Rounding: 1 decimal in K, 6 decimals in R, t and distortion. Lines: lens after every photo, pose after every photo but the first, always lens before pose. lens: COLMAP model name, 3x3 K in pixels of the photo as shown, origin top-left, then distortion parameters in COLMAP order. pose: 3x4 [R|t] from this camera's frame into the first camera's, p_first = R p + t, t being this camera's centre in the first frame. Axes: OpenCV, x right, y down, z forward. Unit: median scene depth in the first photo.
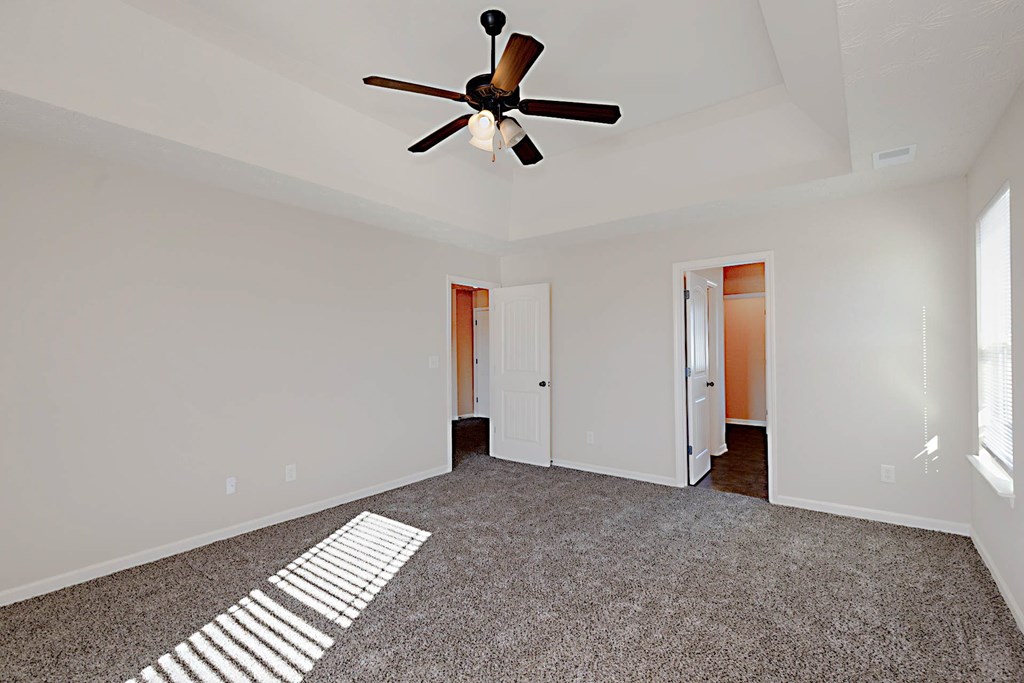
lens RADIAL K [[477.2, 0, 512.0], [0, 477.2, 341.5], [0, 0, 1]] dist [-0.000337, -0.000176]
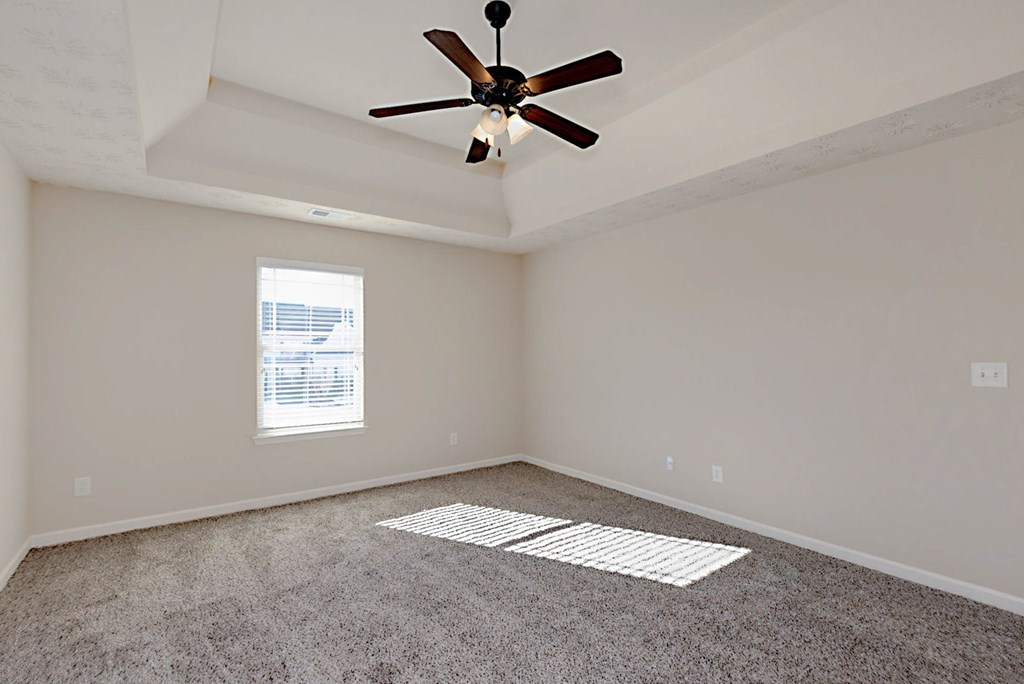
lens RADIAL K [[477.2, 0, 512.0], [0, 477.2, 342.0], [0, 0, 1]] dist [-0.000337, -0.000176]
pose [[-0.279547, -0.015302, -0.960010, 0.714469], [0.001830, 0.999863, -0.016470, 0.025432], [0.960130, -0.006361, -0.279481, 1.050411]]
